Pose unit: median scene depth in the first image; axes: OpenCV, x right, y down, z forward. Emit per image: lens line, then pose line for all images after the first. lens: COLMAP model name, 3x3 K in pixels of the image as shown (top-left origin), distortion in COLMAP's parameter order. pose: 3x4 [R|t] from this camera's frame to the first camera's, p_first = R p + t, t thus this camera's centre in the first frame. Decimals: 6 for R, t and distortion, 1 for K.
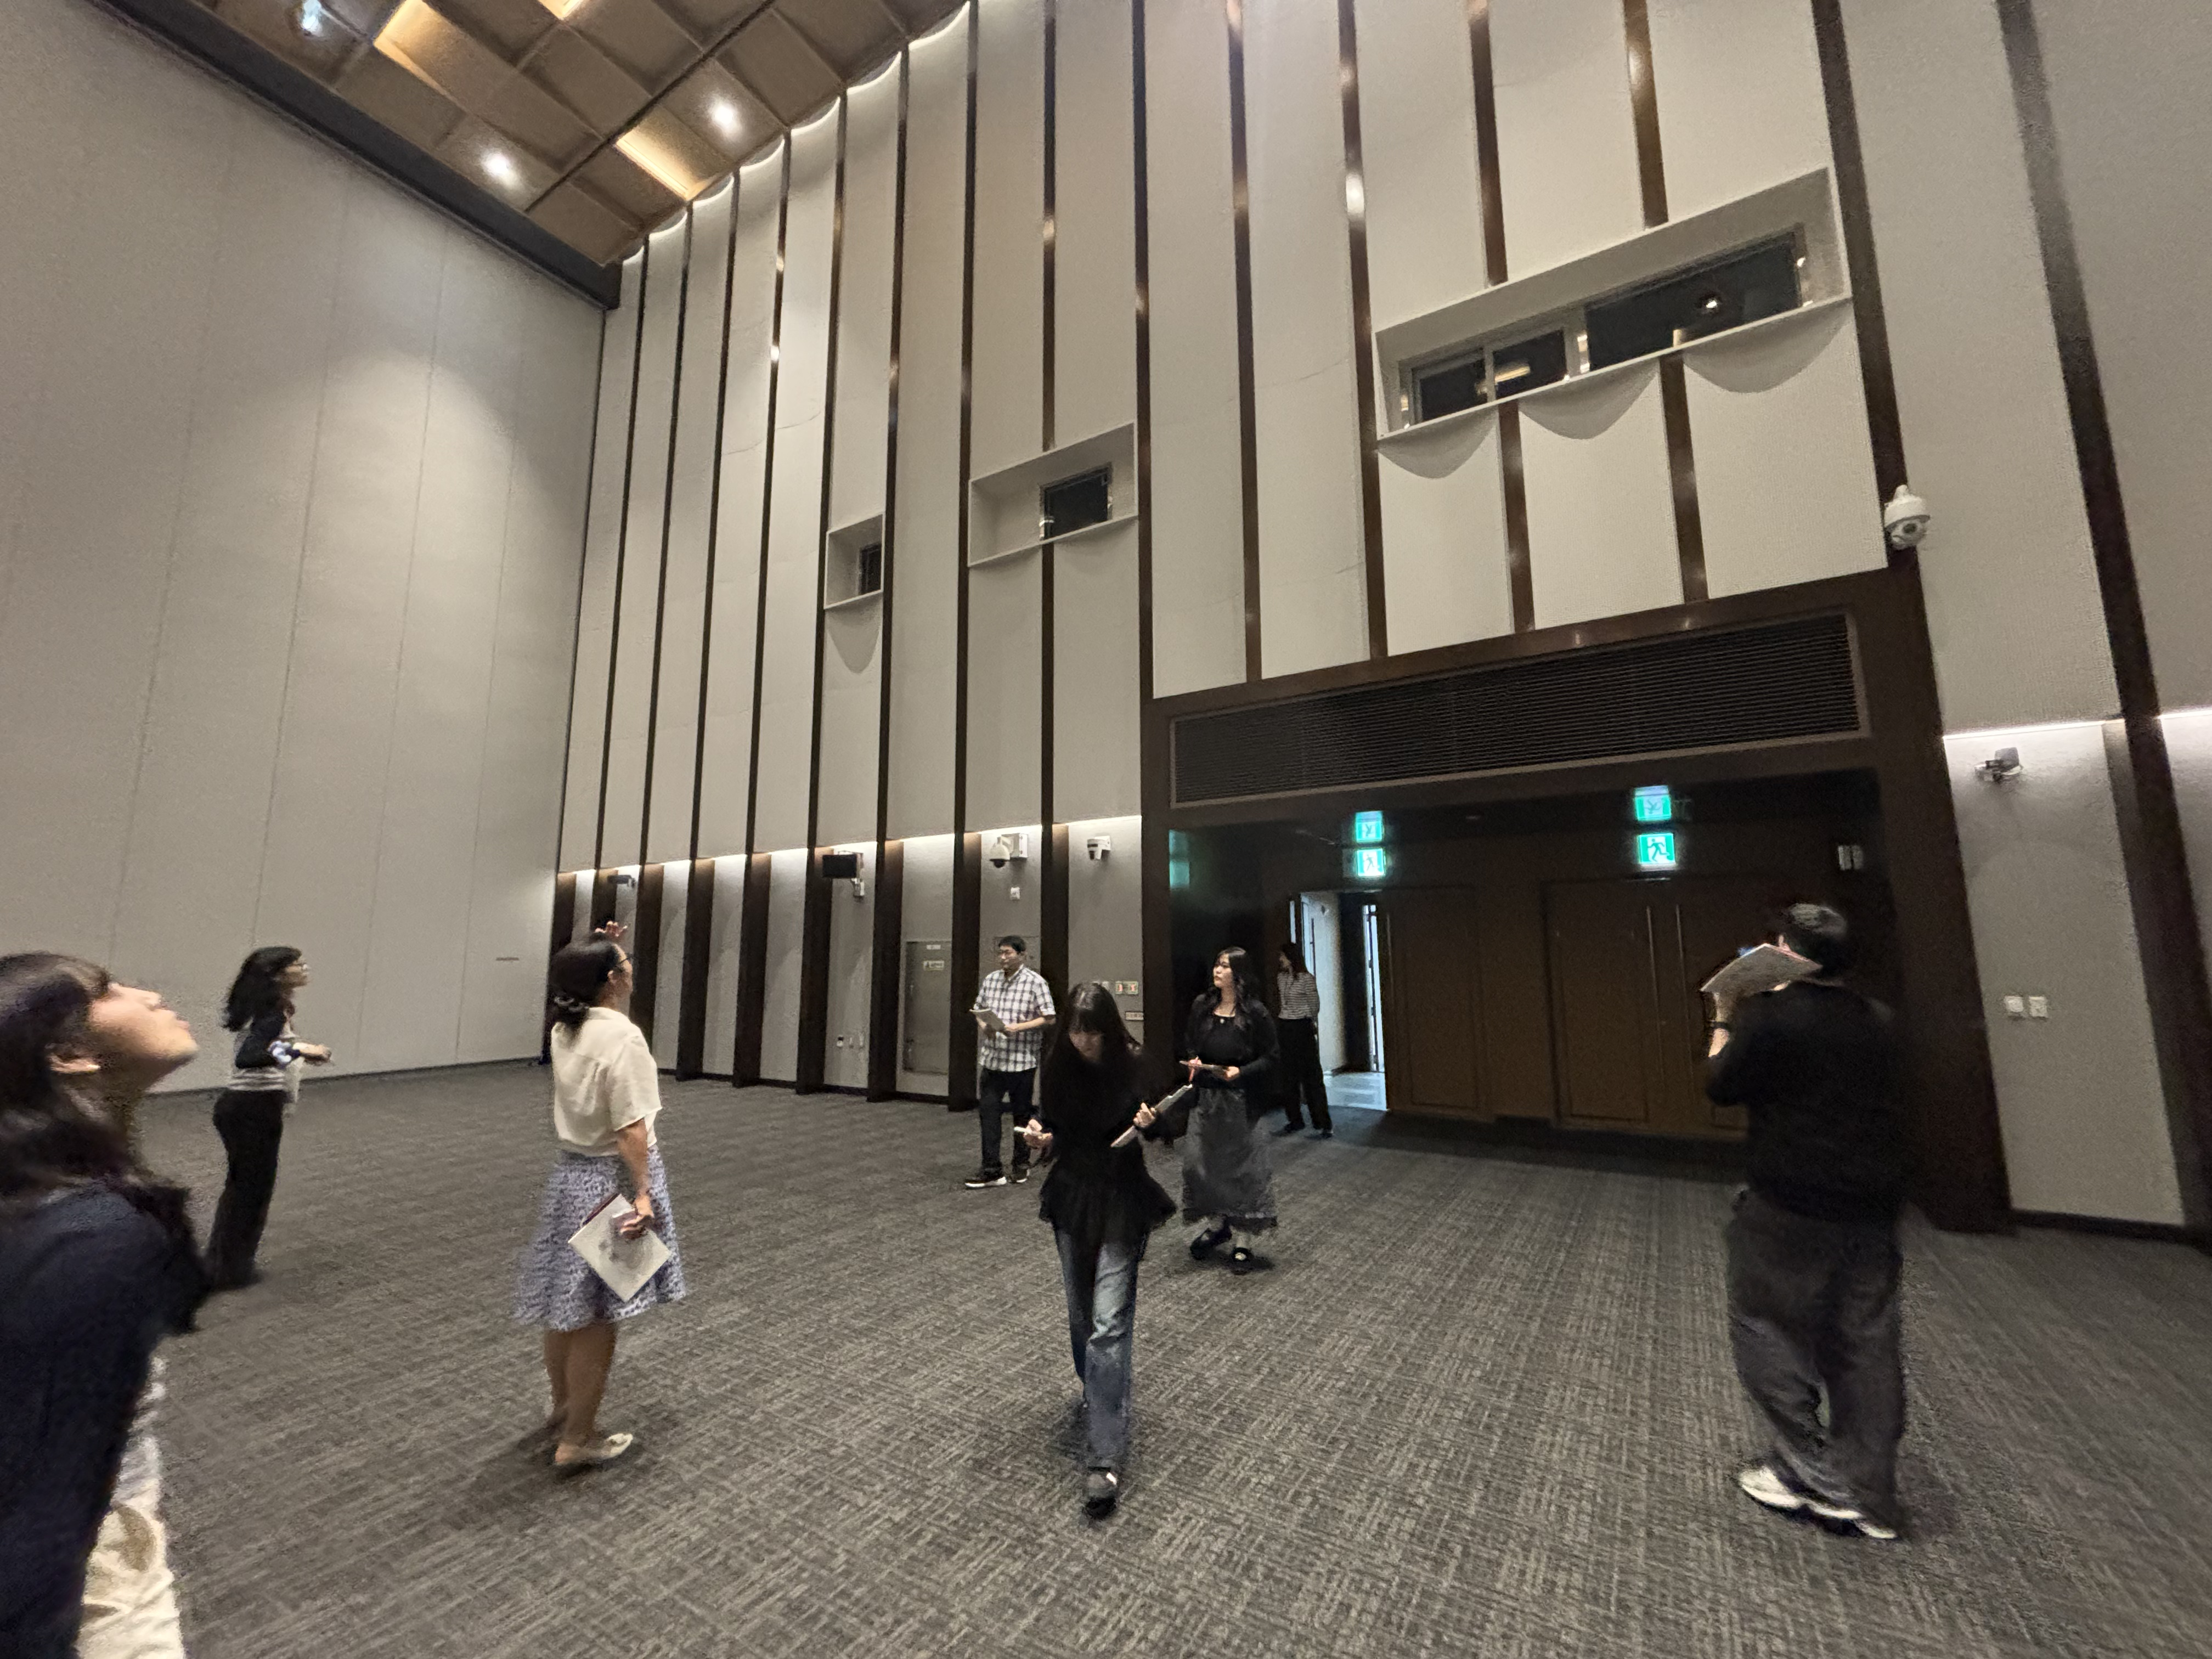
lens RADIAL K [[882.7, 0, 1105.6], [0, 882.7, 834.4], [0, 0, 1]] dist [-0.002813, 0.000110]
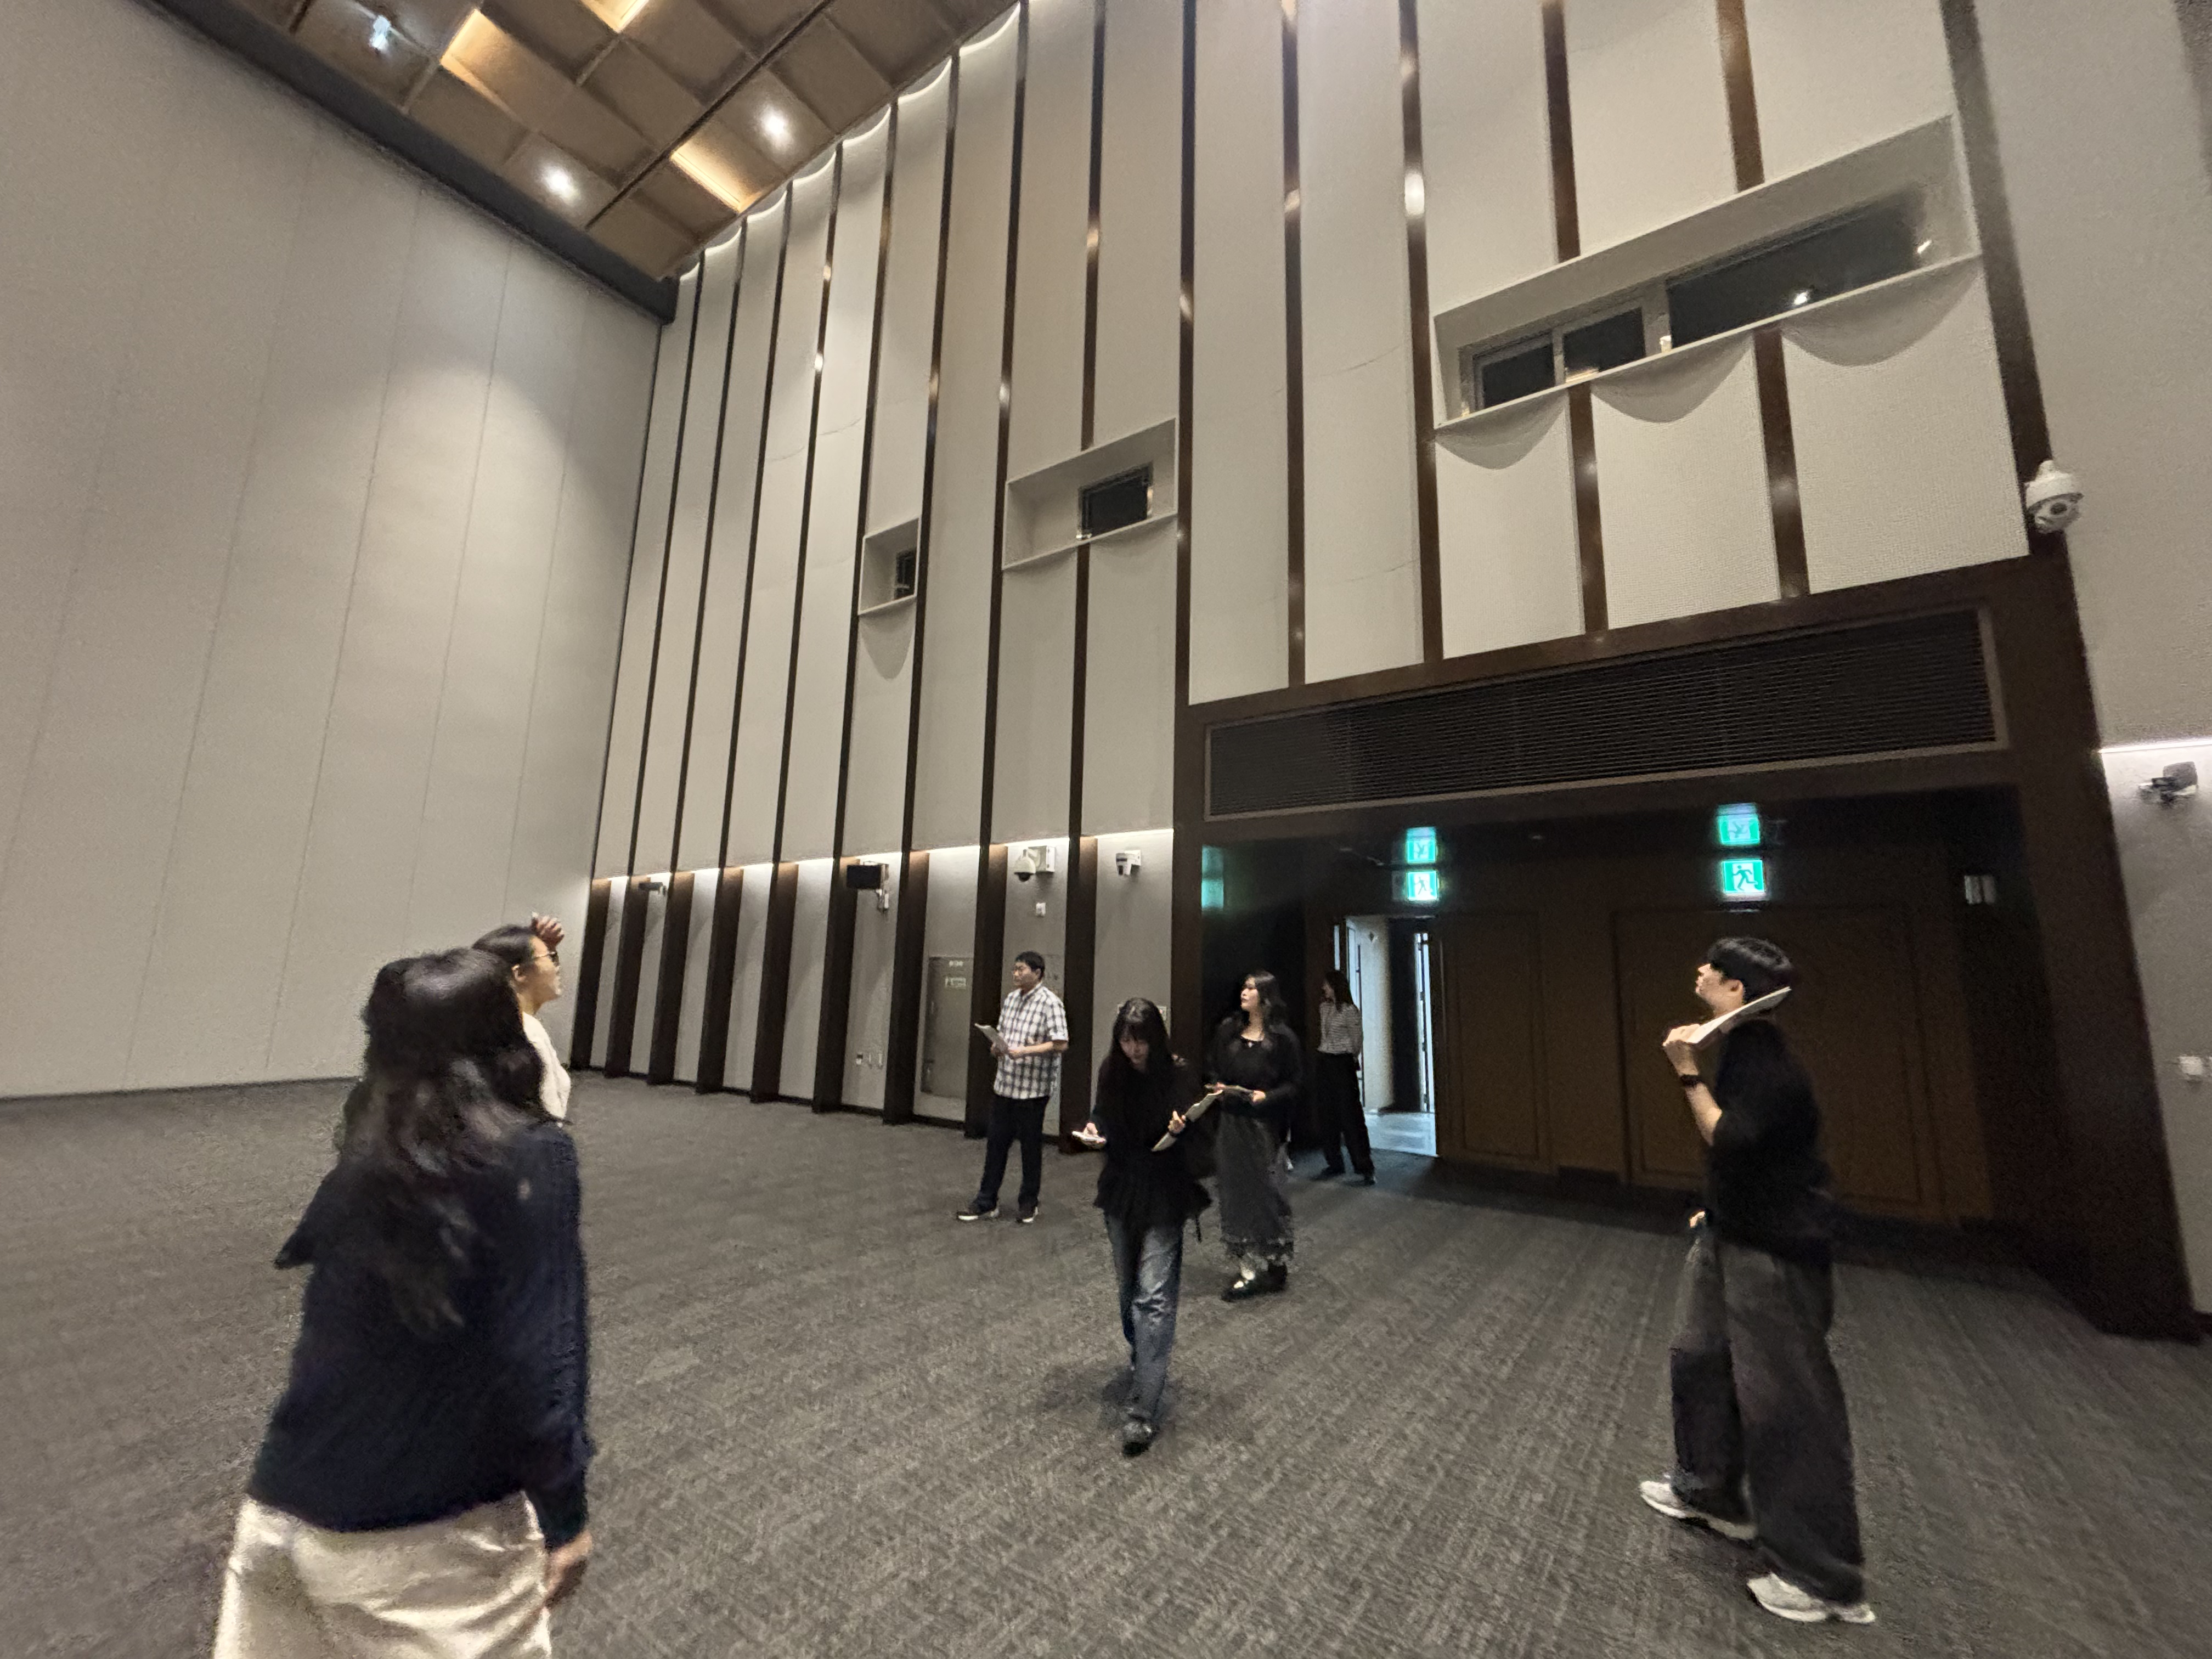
lens RADIAL K [[882.7, 0, 1105.5], [0, 882.7, 834.8], [0, 0, 1]] dist [-0.002813, 0.000110]
pose [[0.998130, 0.020812, -0.057472, 0.022892], [-0.022308, 0.999425, -0.025524, 0.010782], [0.056907, 0.026758, 0.998021, 0.060073]]
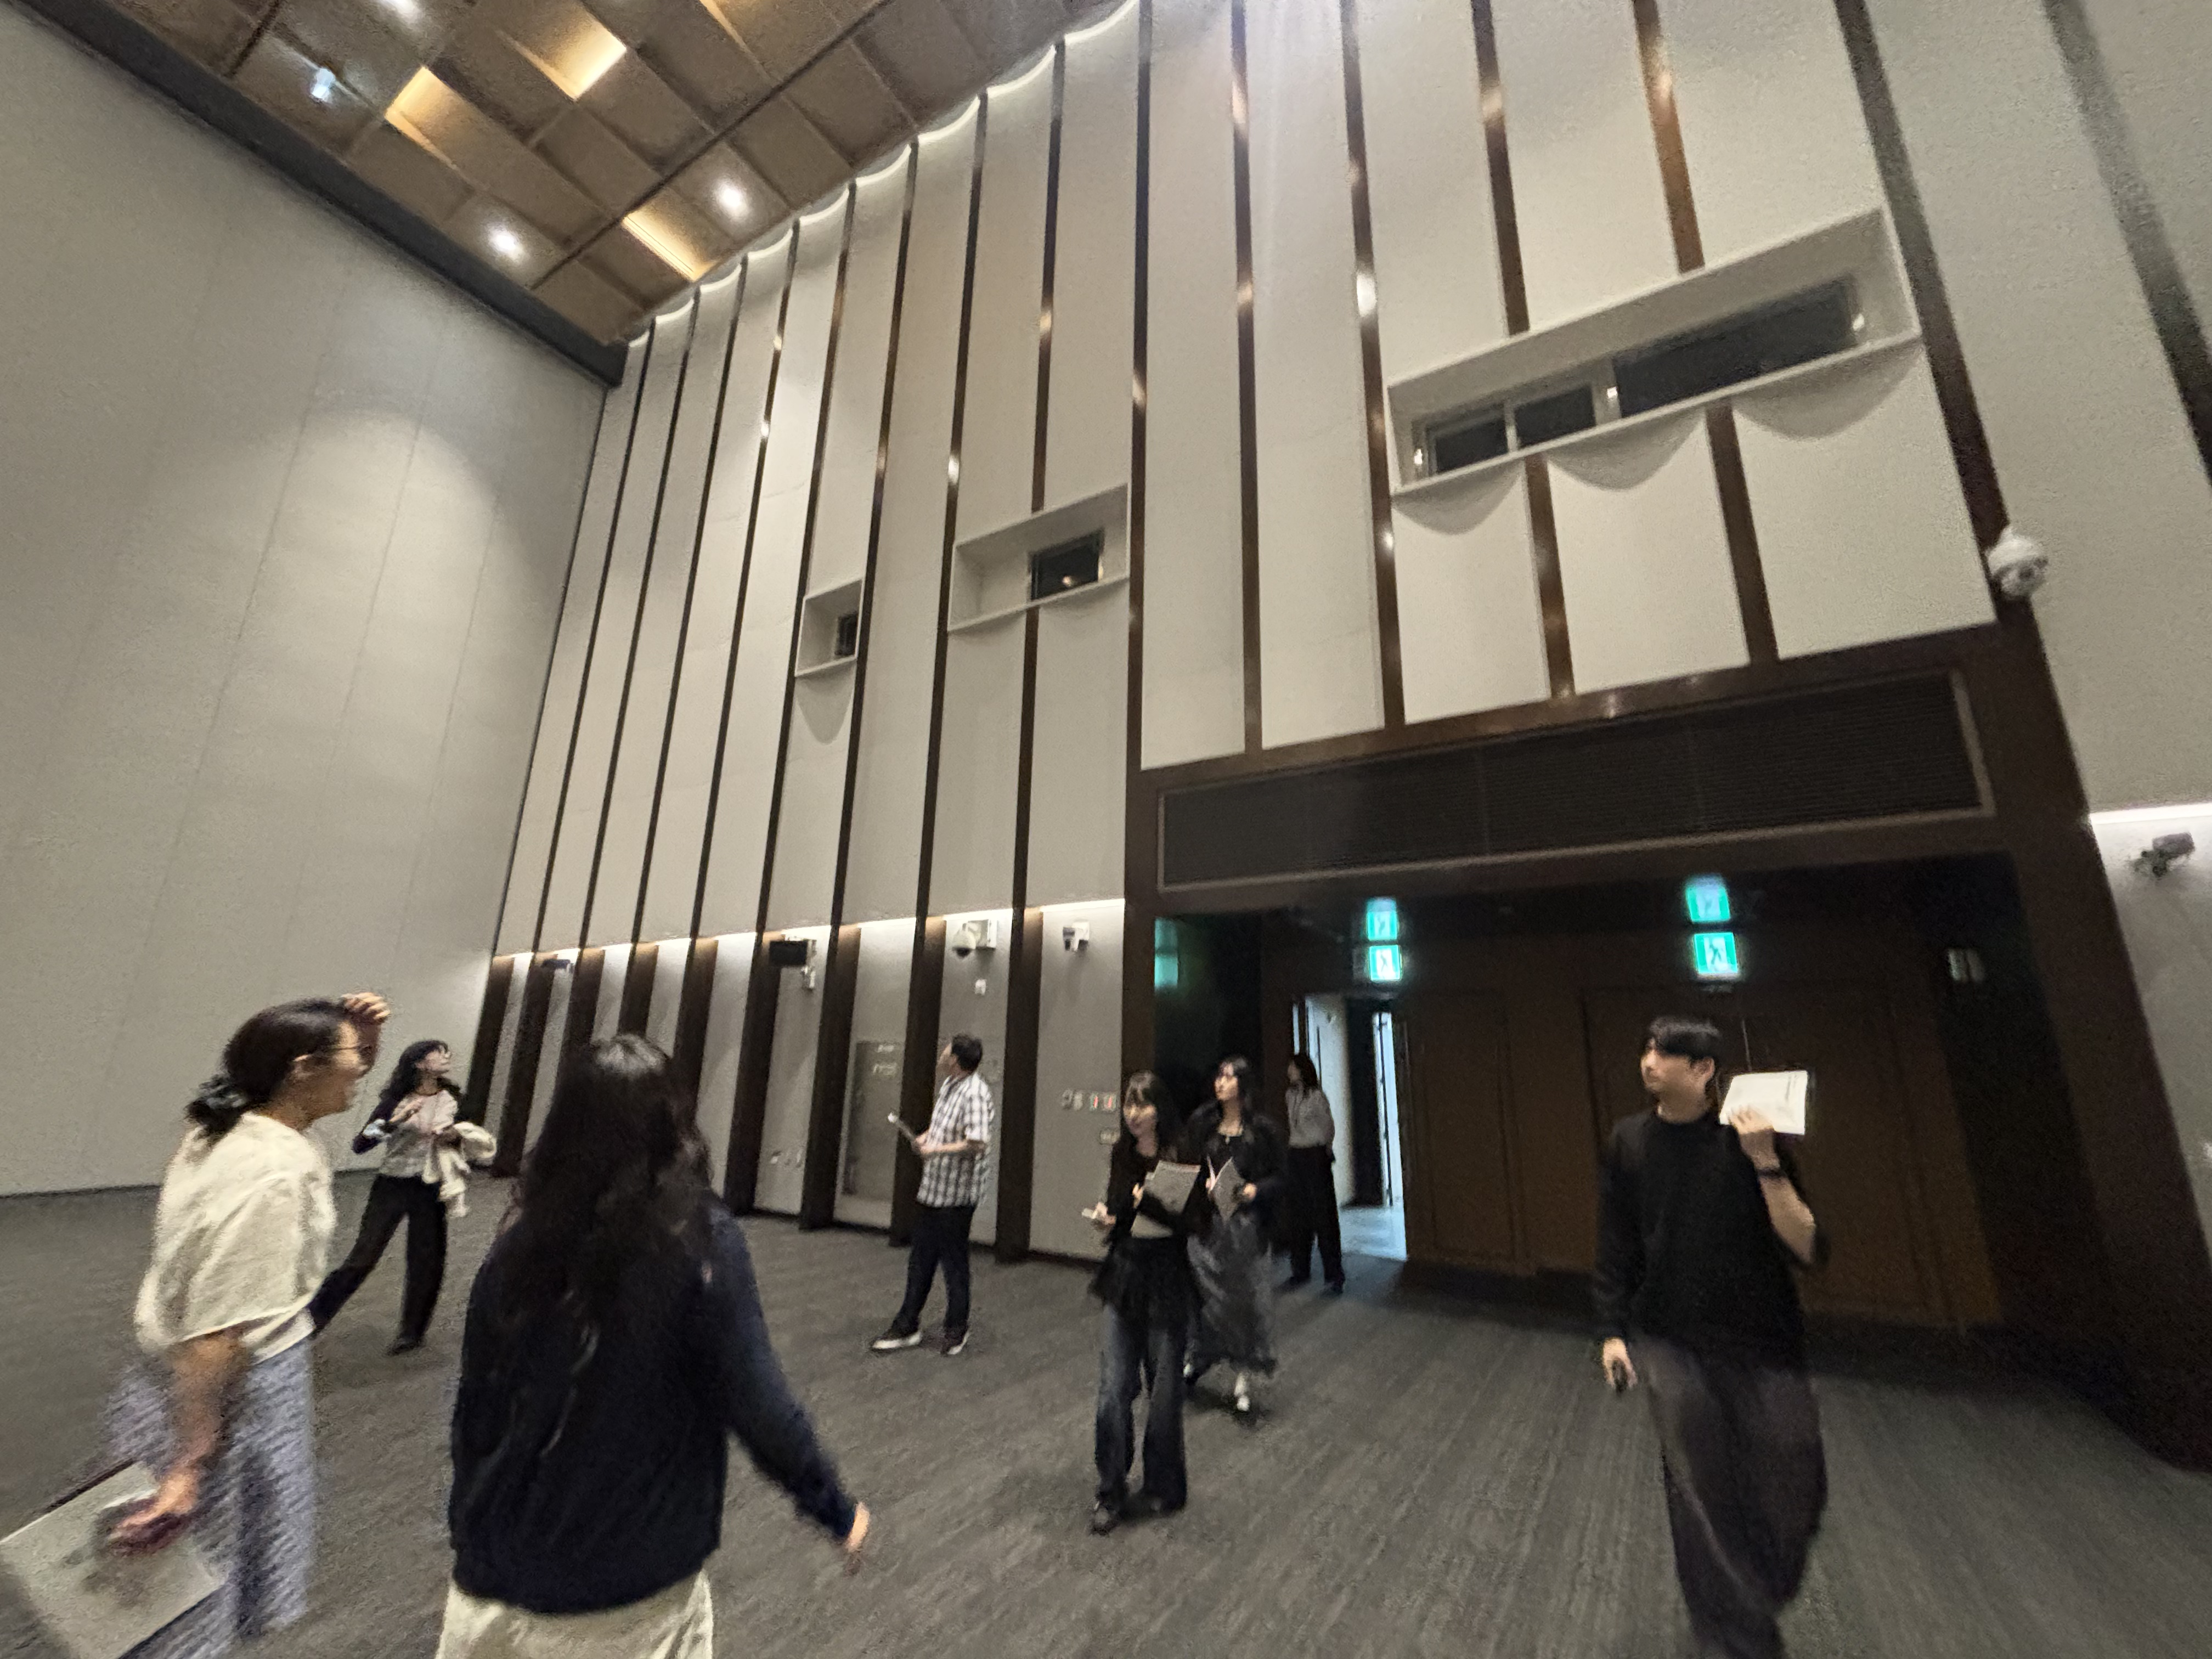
lens RADIAL K [[882.7, 0, 1105.9], [0, 882.7, 834.6], [0, 0, 1]] dist [-0.002813, 0.000110]
pose [[0.999632, 0.027117, -0.000646, 0.021378], [-0.027000, 0.992500, -0.119226, 0.019222], [-0.002592, 0.119200, 0.992867, 0.123174]]
